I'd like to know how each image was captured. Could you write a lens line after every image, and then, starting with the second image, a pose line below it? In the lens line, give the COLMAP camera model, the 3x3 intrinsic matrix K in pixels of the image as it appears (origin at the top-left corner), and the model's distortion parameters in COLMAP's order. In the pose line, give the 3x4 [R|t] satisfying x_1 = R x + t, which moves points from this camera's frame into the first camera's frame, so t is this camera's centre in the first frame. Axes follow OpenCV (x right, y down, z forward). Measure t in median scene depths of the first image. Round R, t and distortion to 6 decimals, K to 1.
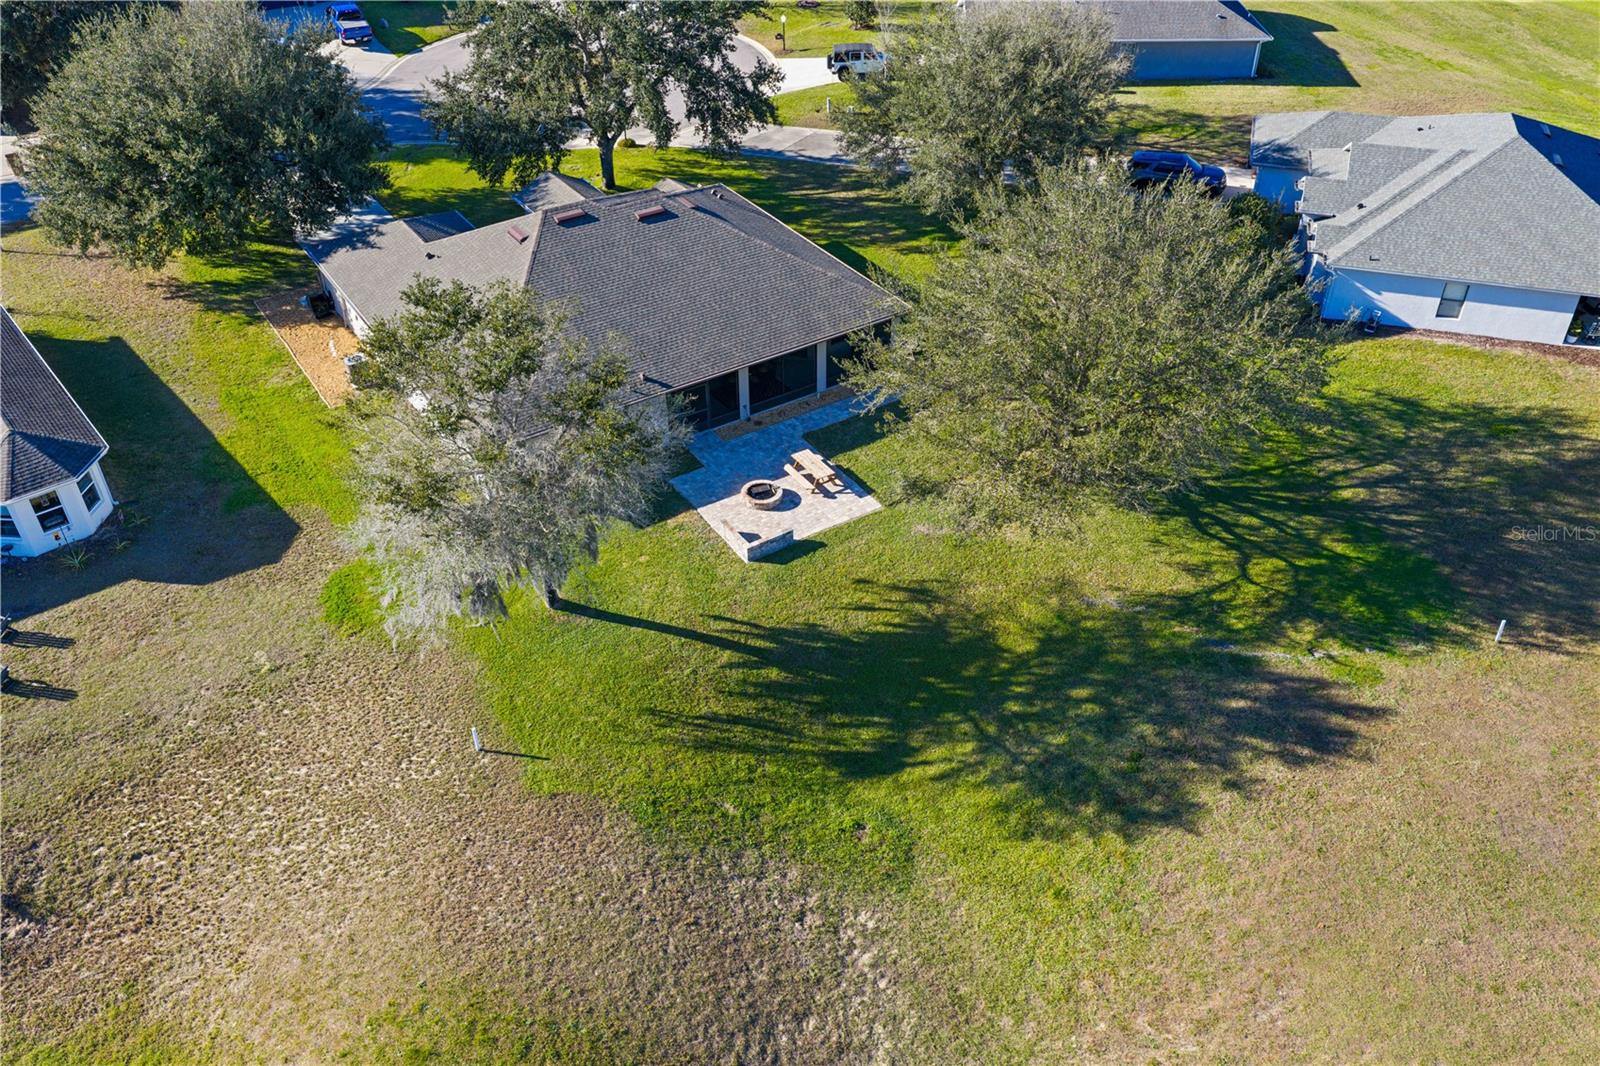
lens RADIAL K [[1340.1, 0, 800.0], [0, 1340.1, 533.0], [0, 0, 1]] dist [0.006948, -0.018155]
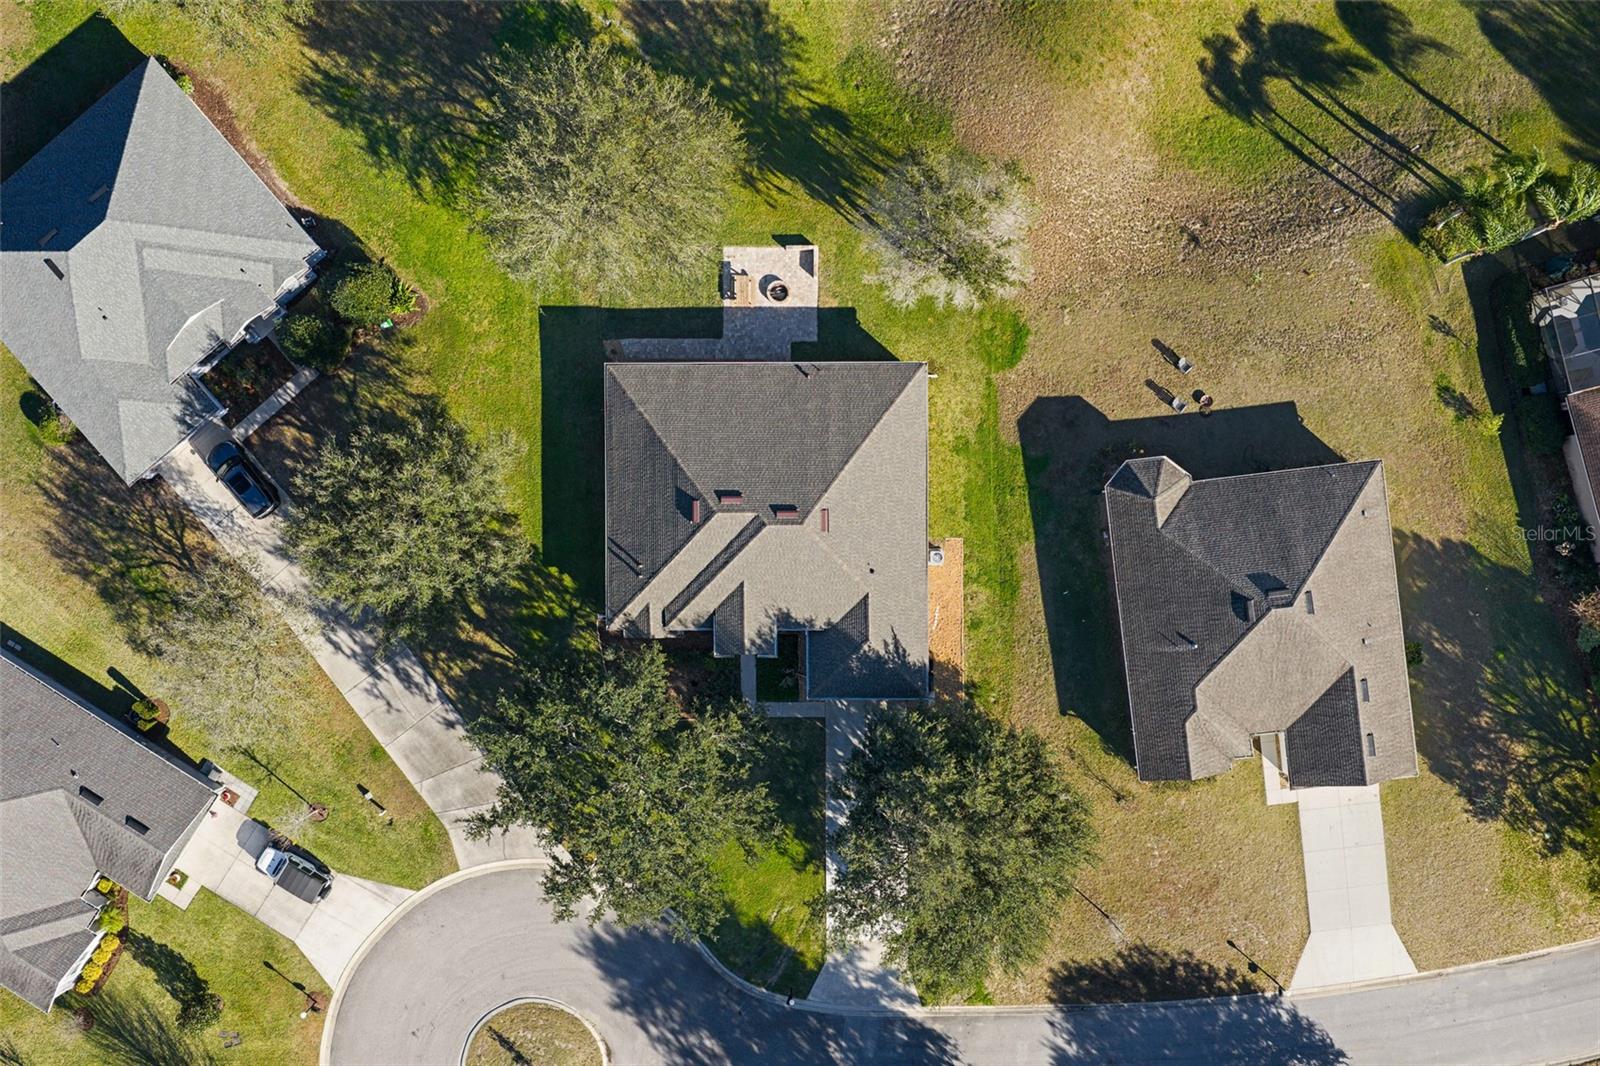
lens RADIAL K [[1340.1, 0, 800.0], [0, 1340.1, 533.0], [0, 0, 1]] dist [0.006948, -0.018155]
pose [[-0.837940, -0.545679, 0.009558, -0.250771], [0.333676, -0.498375, 0.800177, -1.649475], [-0.431876, 0.673689, 0.599688, 0.198638]]
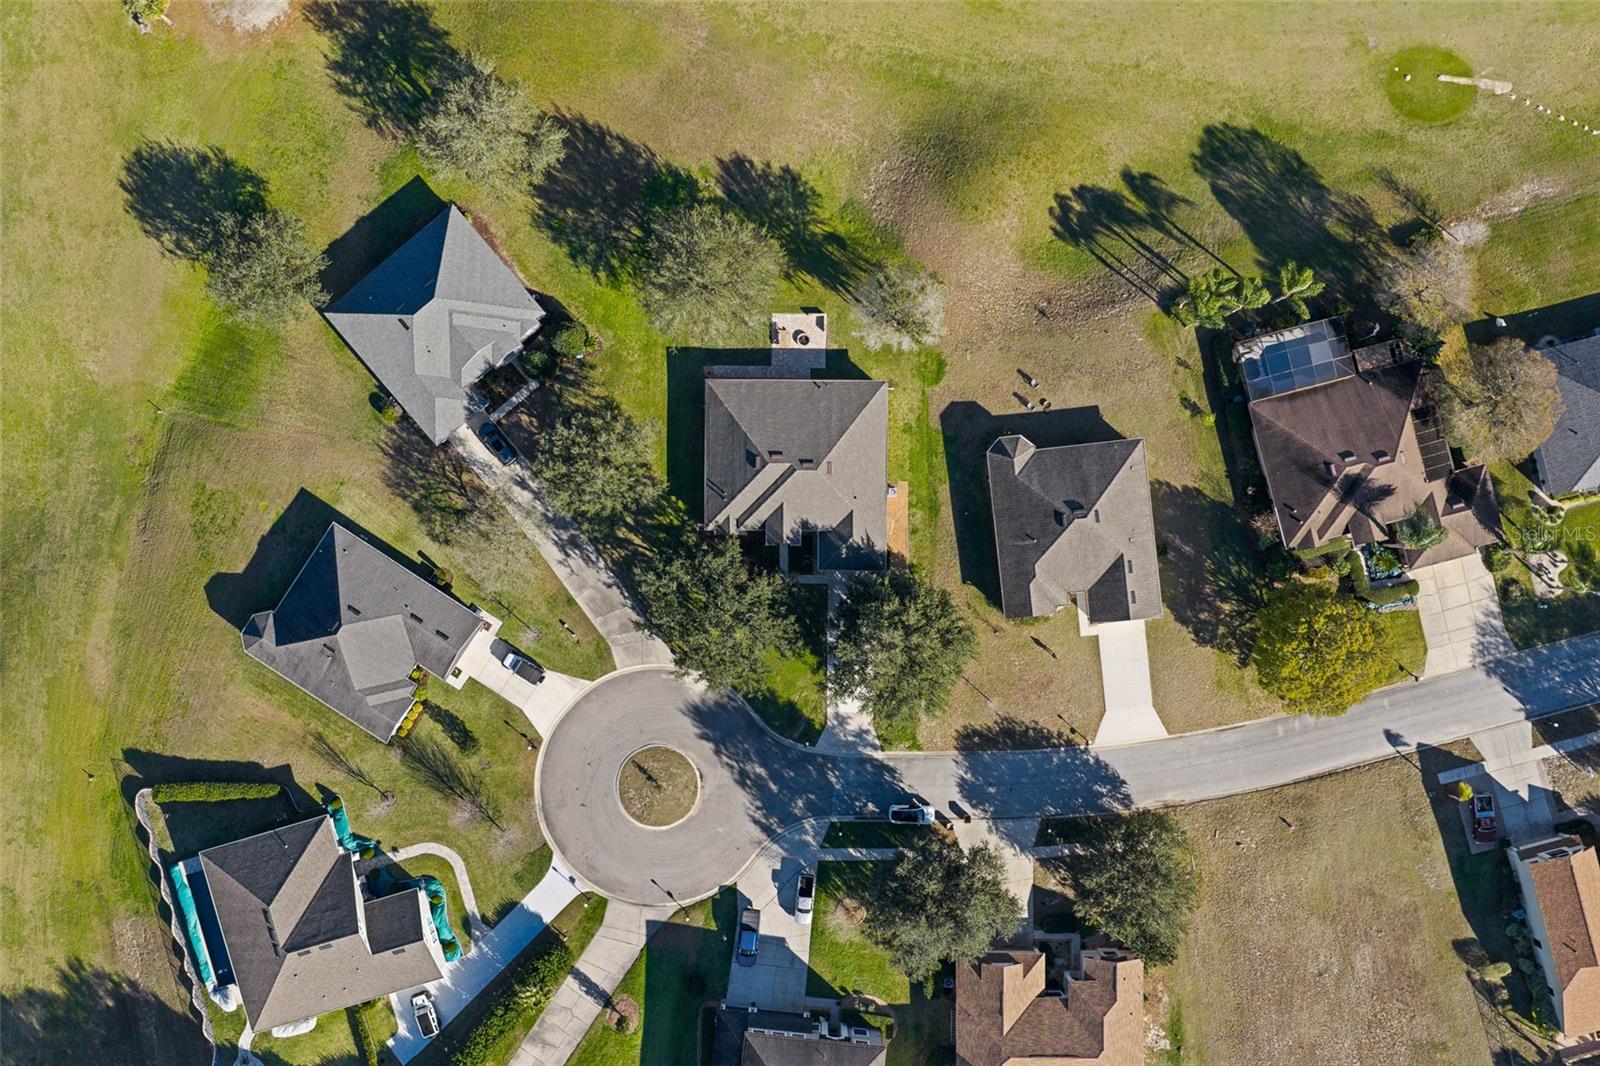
lens RADIAL K [[1340.1, 0, 800.0], [0, 1340.1, 533.0], [0, 0, 1]] dist [0.006948, -0.018155]
pose [[-0.832264, -0.554168, 0.015307, -0.326667], [0.340011, -0.488439, 0.803630, -2.832707], [-0.437869, 0.674037, 0.594933, -0.503121]]
